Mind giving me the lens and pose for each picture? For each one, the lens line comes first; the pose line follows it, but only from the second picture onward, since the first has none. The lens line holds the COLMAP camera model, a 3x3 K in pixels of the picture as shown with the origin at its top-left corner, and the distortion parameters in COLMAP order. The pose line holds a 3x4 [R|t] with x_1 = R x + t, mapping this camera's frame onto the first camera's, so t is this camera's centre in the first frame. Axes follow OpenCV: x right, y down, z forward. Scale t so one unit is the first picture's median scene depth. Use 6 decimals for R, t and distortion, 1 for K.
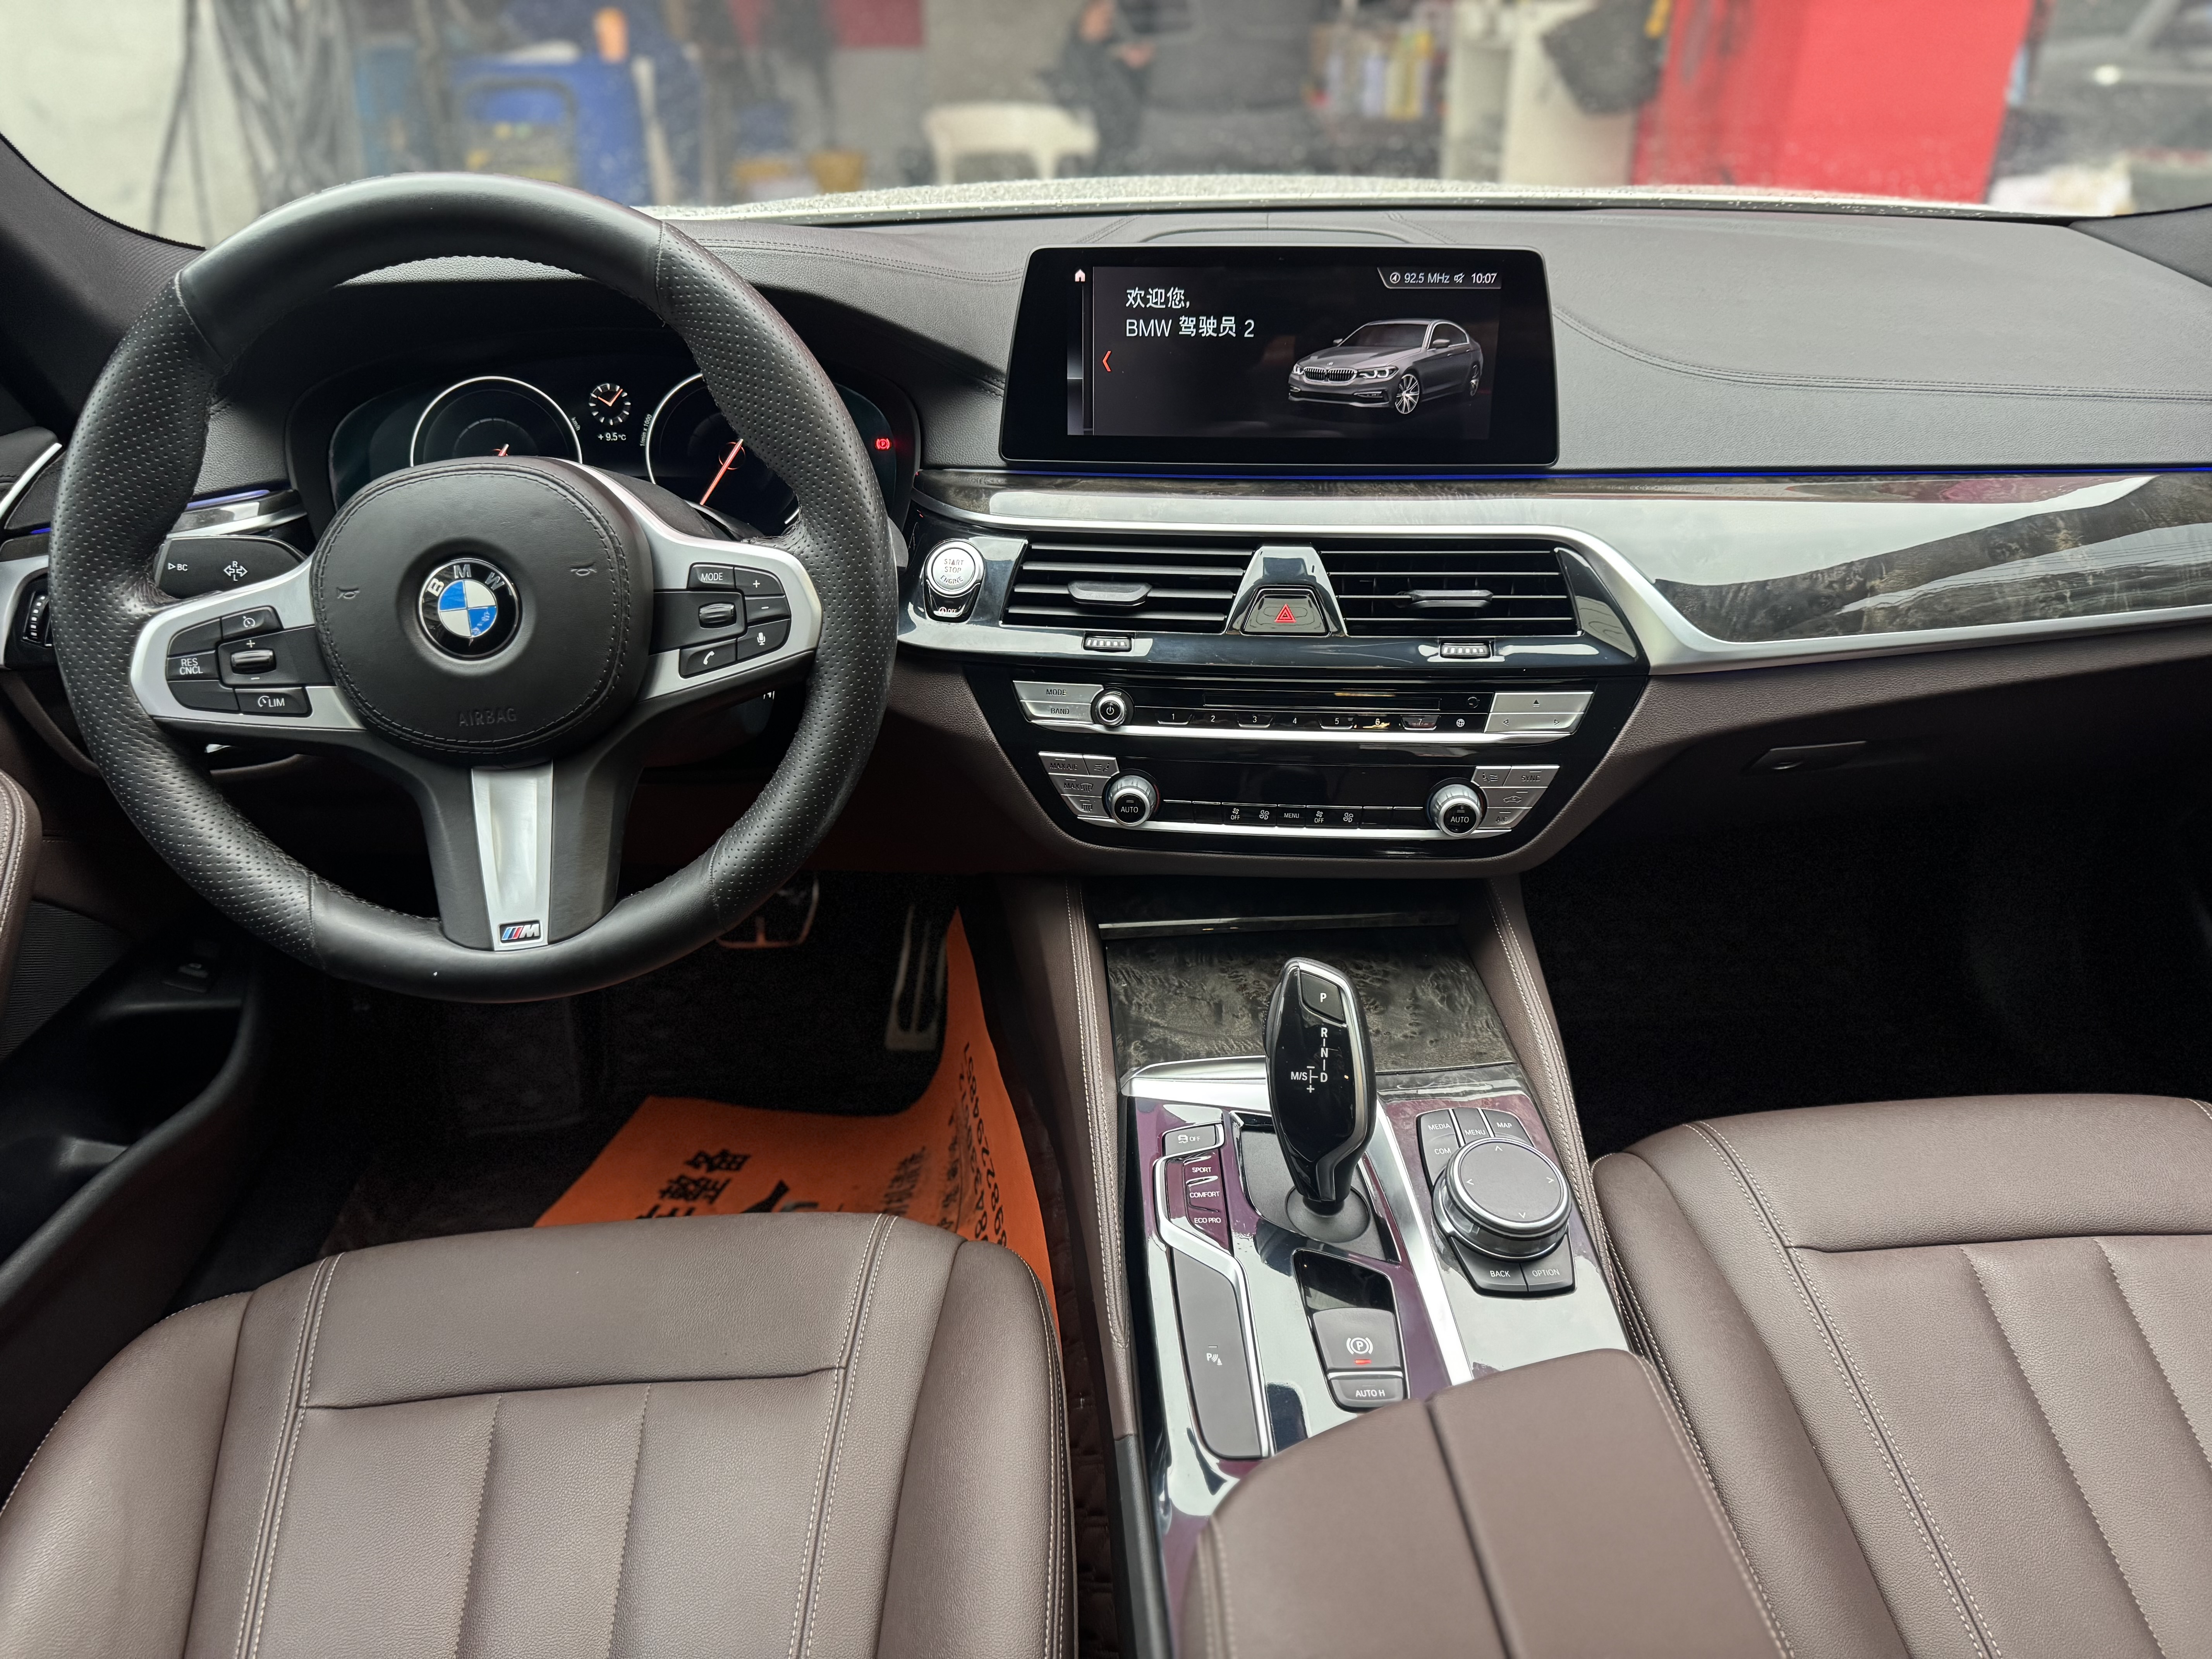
lens RADIAL K [[1529.7, 0, 1106.0], [0, 1529.7, 829.5], [0, 0, 1]] dist [0.002900, -0.001555]
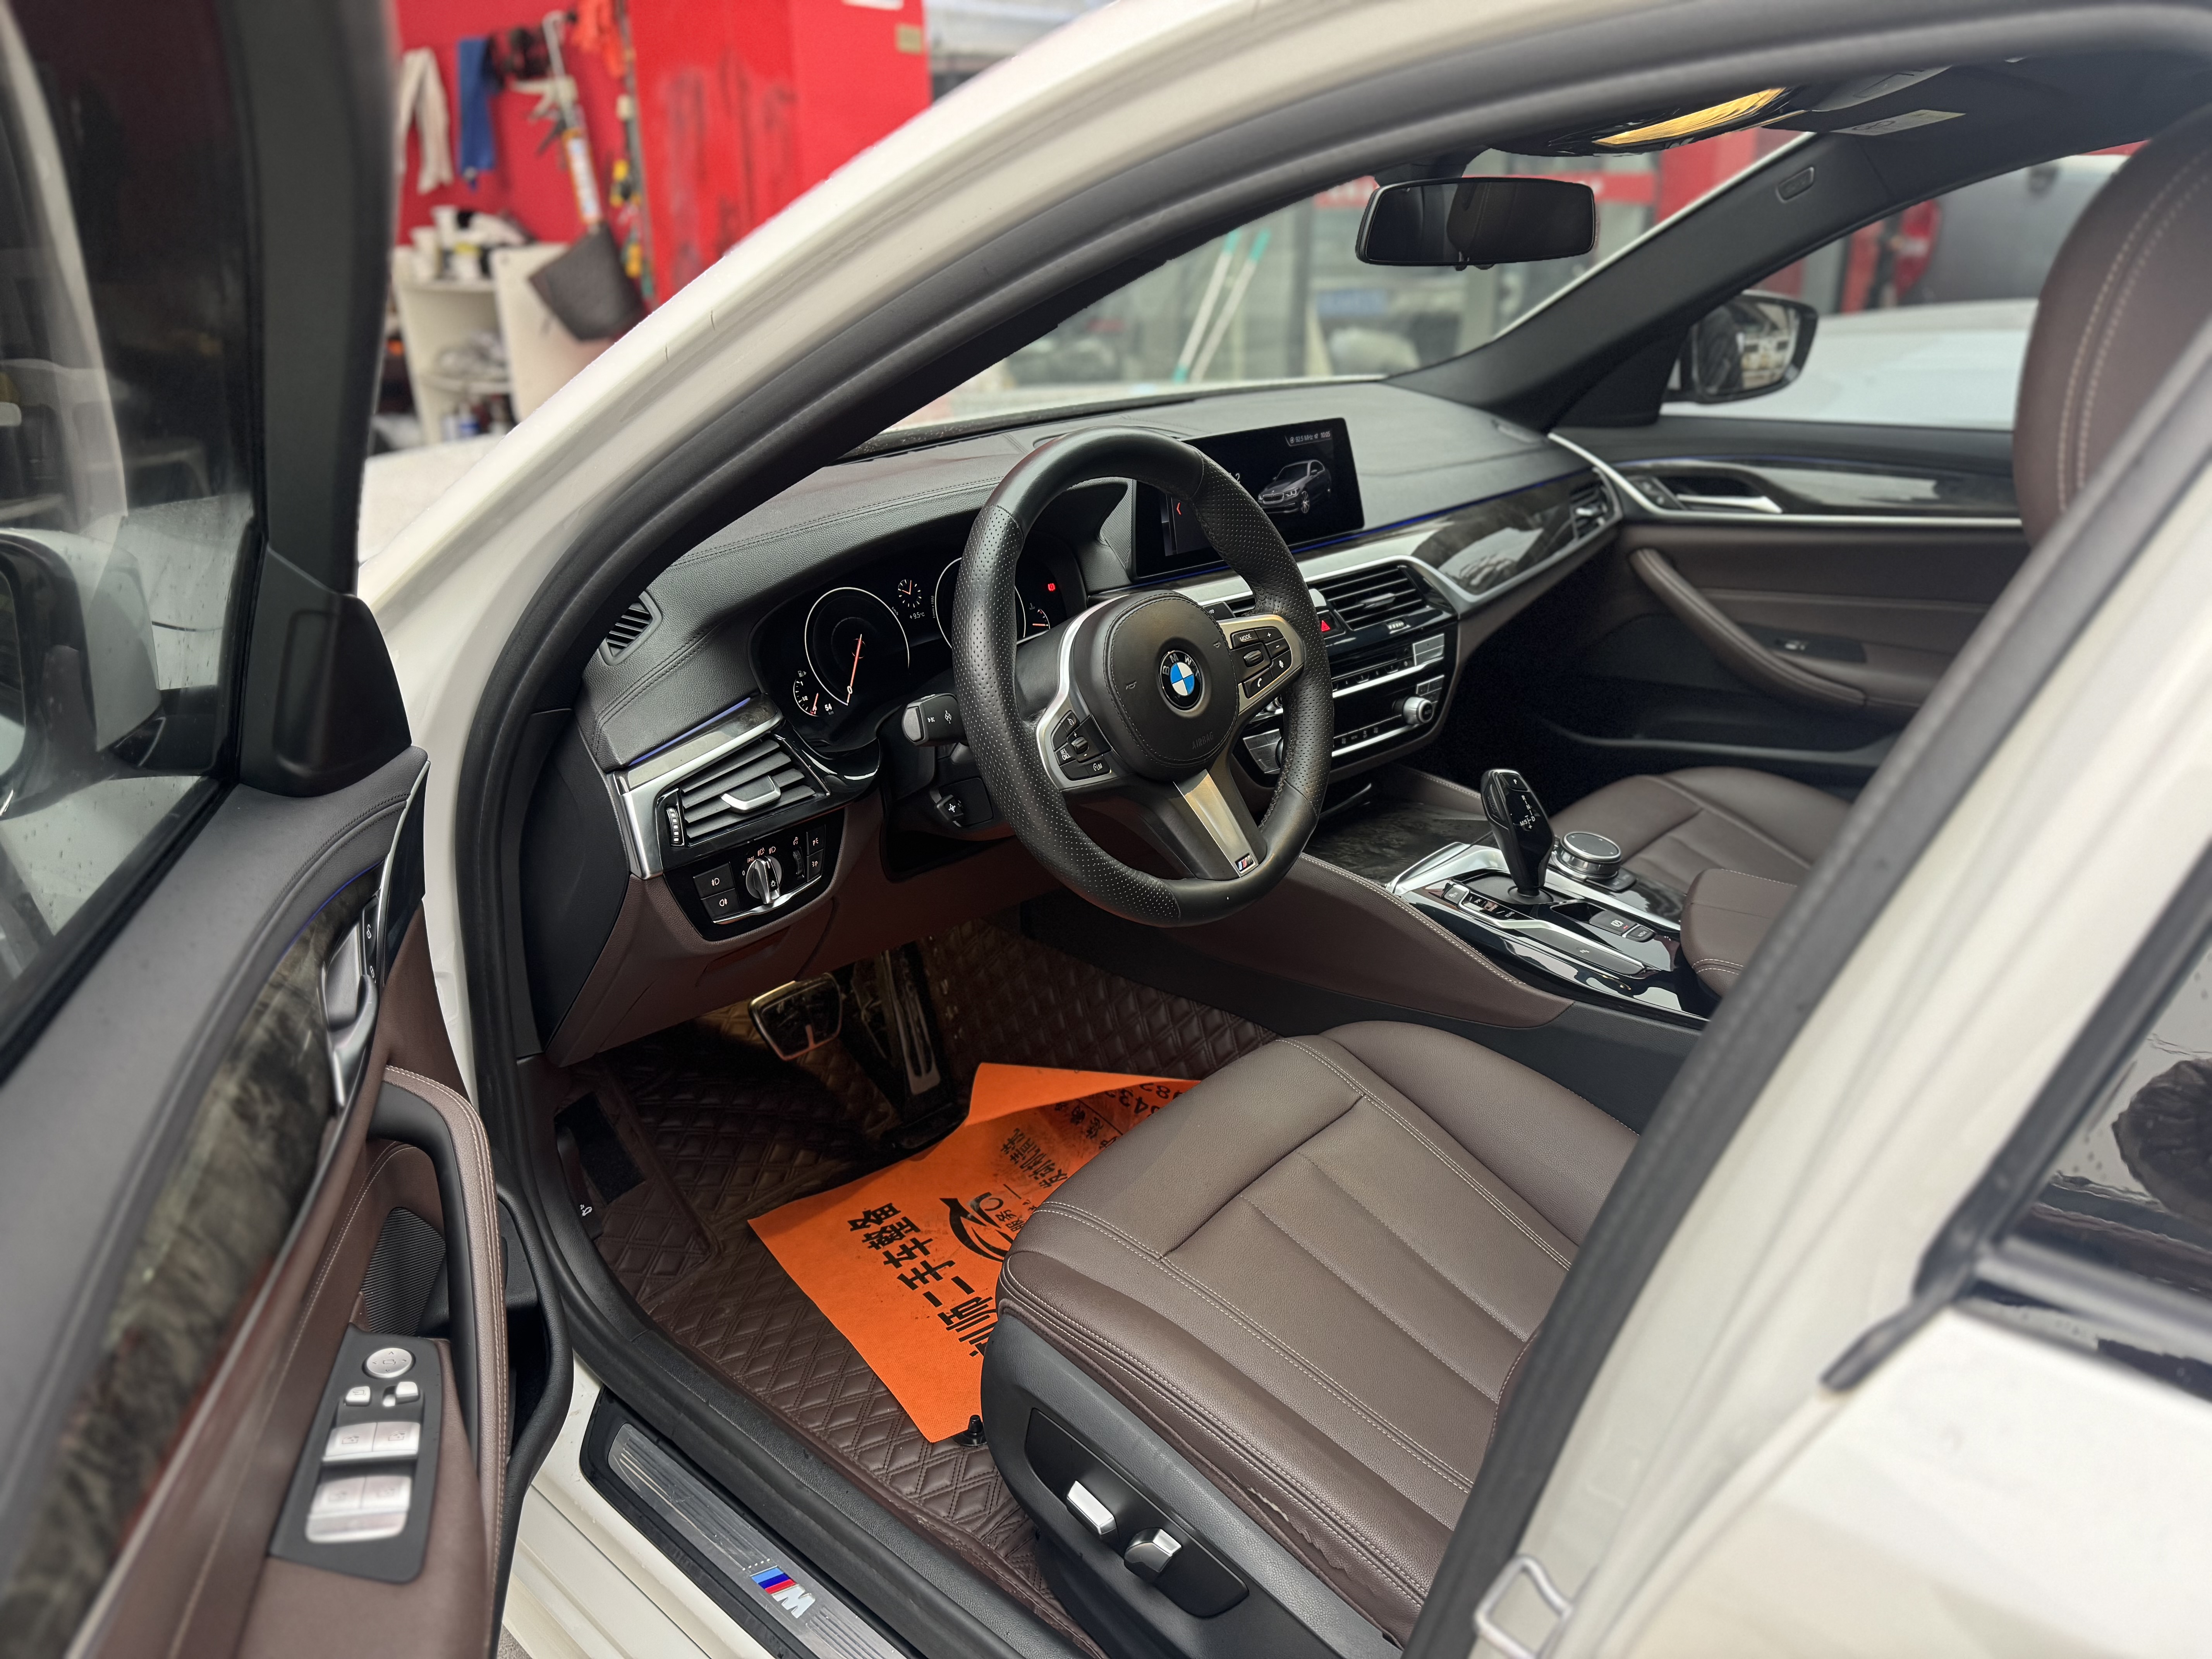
lens RADIAL K [[1529.7, 0, 1106.0], [0, 1529.7, 829.5], [0, 0, 1]] dist [0.002900, -0.001555]
pose [[0.721911, -0.277869, 0.633745, -1.224874], [0.349682, 0.936786, 0.012409, -0.031272], [-0.597132, 0.212652, 0.773442, -0.158944]]
